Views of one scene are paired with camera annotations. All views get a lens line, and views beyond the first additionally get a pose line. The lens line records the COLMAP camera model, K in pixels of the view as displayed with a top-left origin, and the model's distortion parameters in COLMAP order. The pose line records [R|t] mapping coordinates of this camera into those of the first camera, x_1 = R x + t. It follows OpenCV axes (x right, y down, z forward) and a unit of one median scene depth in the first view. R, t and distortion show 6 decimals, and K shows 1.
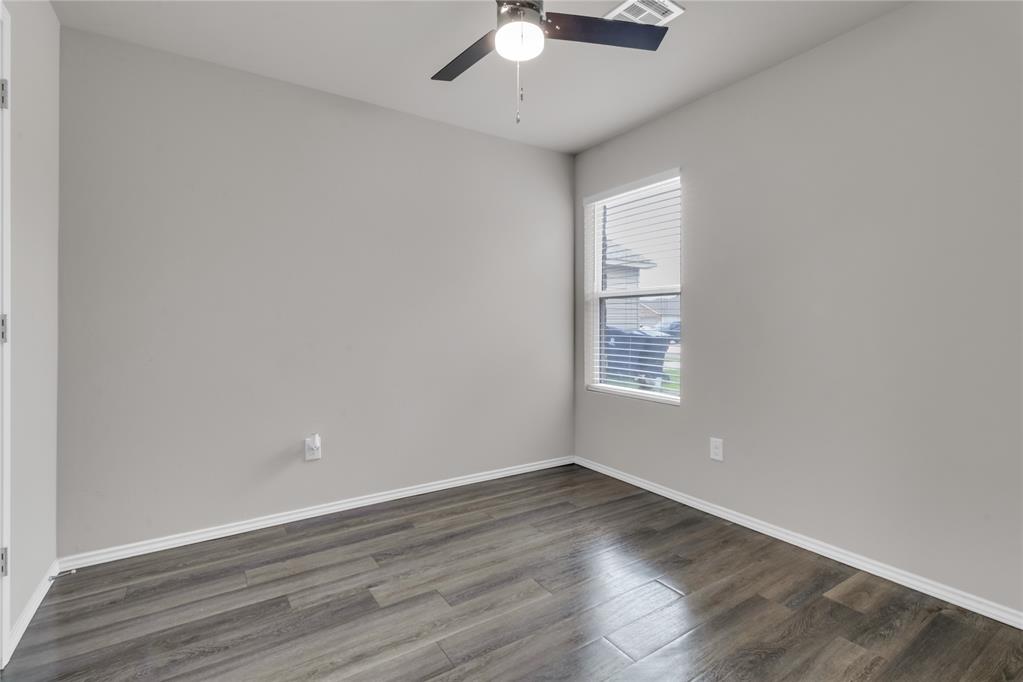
lens RADIAL K [[473.3, 0, 515.4], [0, 473.3, 334.8], [0, 0, 1]] dist [0.001566, 0.000611]
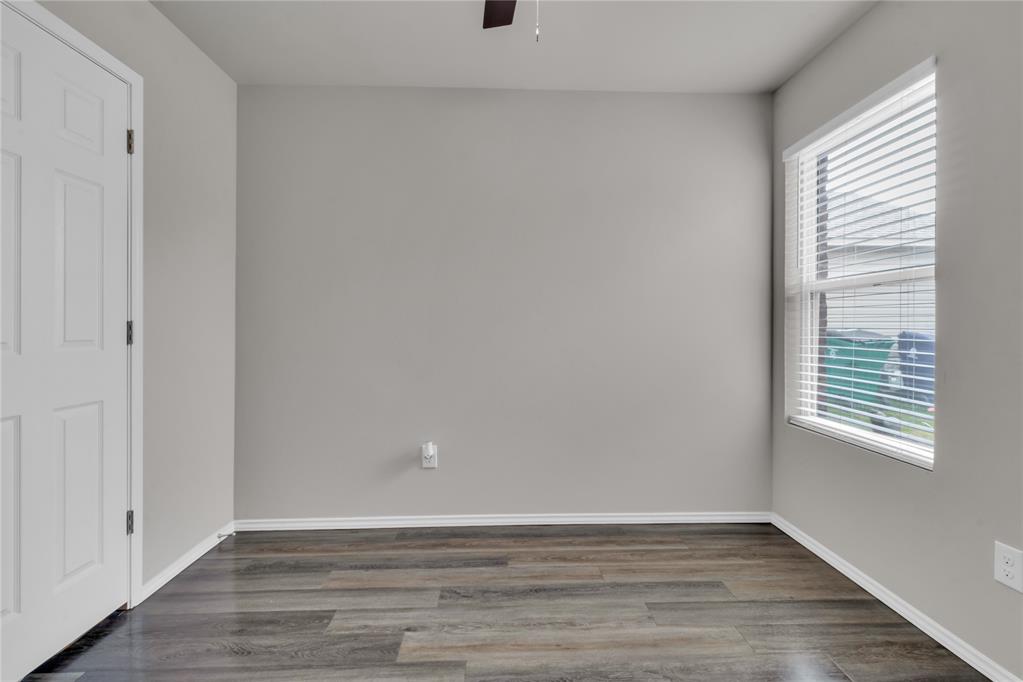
lens RADIAL K [[473.3, 0, 511.6], [0, 473.3, 335.5], [0, 0, 1]] dist [0.001566, 0.000611]
pose [[0.853860, 0.008311, -0.520437, 0.228775], [-0.011842, 0.999924, -0.003460, -0.007615], [0.520368, 0.009118, 0.853893, 0.259818]]
